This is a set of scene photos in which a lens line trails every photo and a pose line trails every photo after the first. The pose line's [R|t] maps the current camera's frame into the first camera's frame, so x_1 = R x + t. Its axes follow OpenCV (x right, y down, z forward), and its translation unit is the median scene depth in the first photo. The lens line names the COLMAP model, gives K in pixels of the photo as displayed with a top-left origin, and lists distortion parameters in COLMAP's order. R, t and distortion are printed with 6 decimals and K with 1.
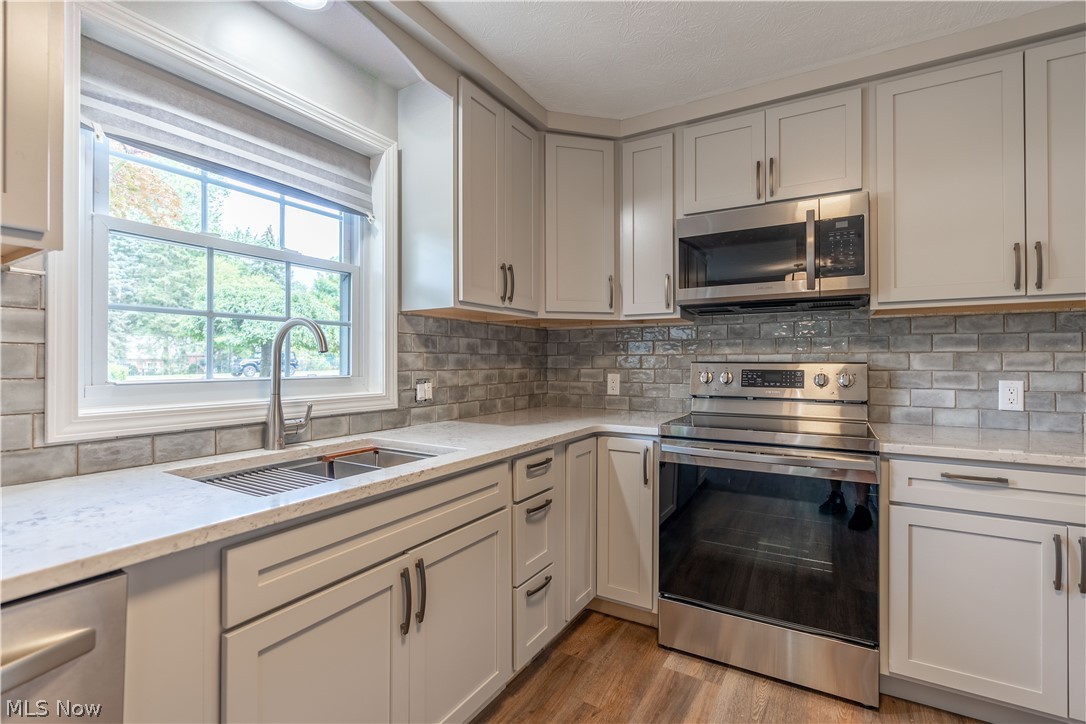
lens RADIAL K [[492.8, 0, 546.6], [0, 492.8, 359.7], [0, 0, 1]] dist [-0.002295, 0.000192]
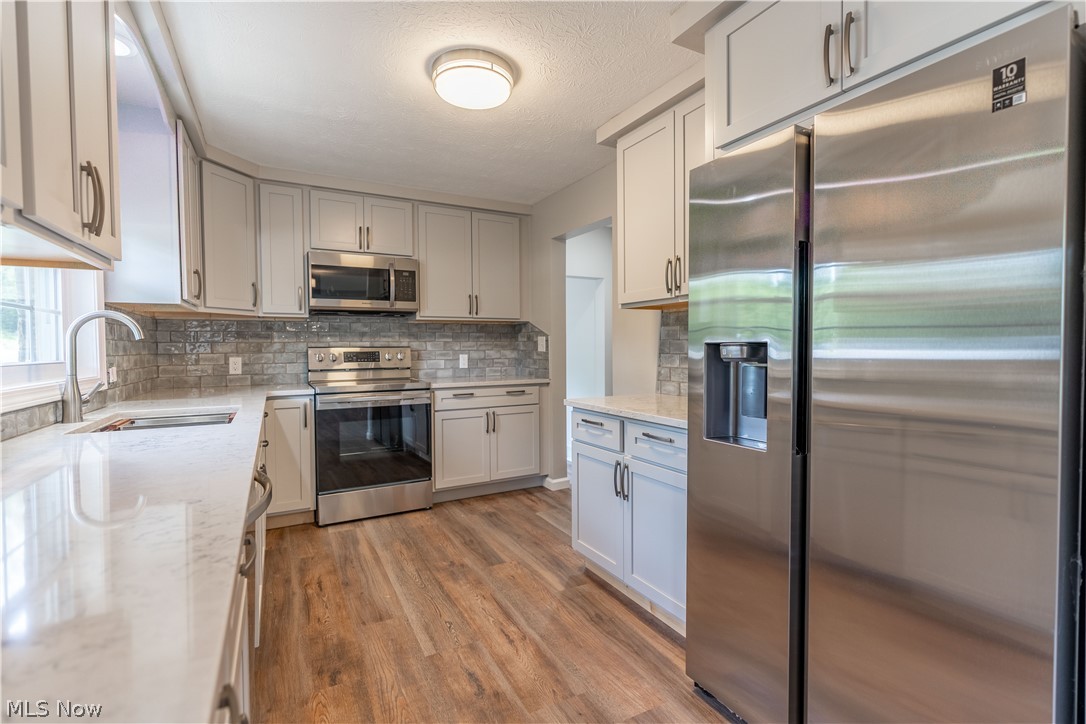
lens RADIAL K [[492.8, 0, 546.6], [0, 492.8, 359.7], [0, 0, 1]] dist [-0.002295, 0.000192]
pose [[0.505602, -0.027289, 0.862335, -0.732405], [0.005657, 0.999583, 0.028315, 0.005252], [-0.862748, -0.009438, 0.505546, -0.411340]]
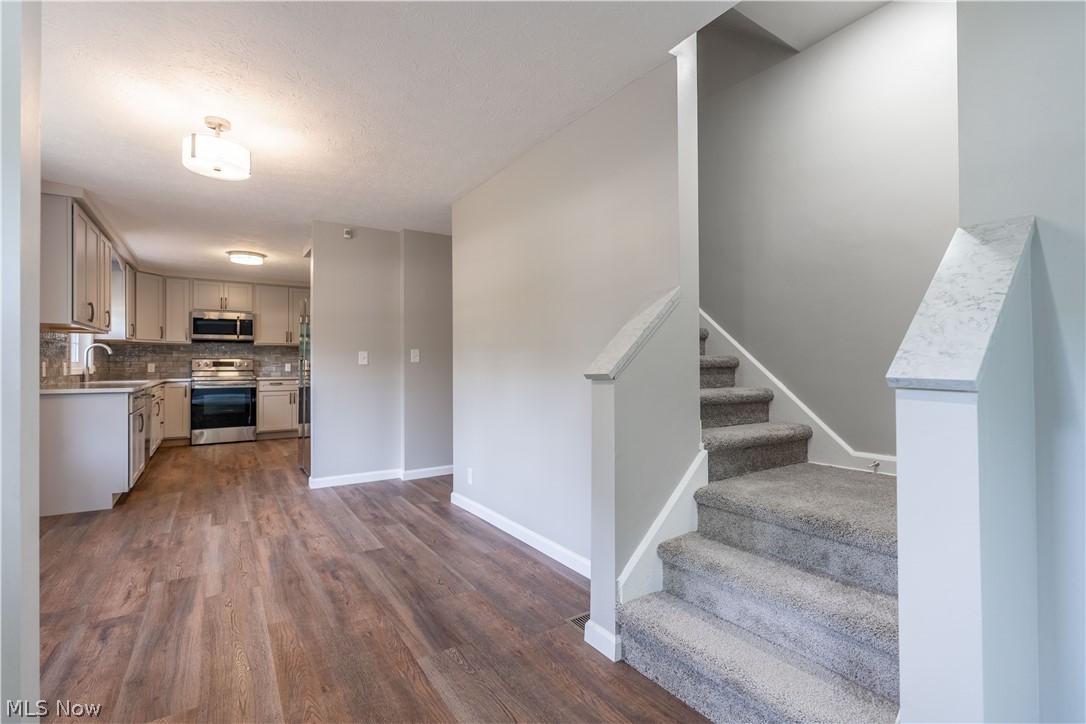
lens RADIAL K [[492.8, 0, 546.6], [0, 492.8, 359.7], [0, 0, 1]] dist [-0.002295, 0.000192]
pose [[0.425149, 0.006448, 0.905100, -1.689023], [0.001778, 0.999967, -0.007959, 0.043875], [-0.905122, 0.004993, 0.425123, -2.465535]]
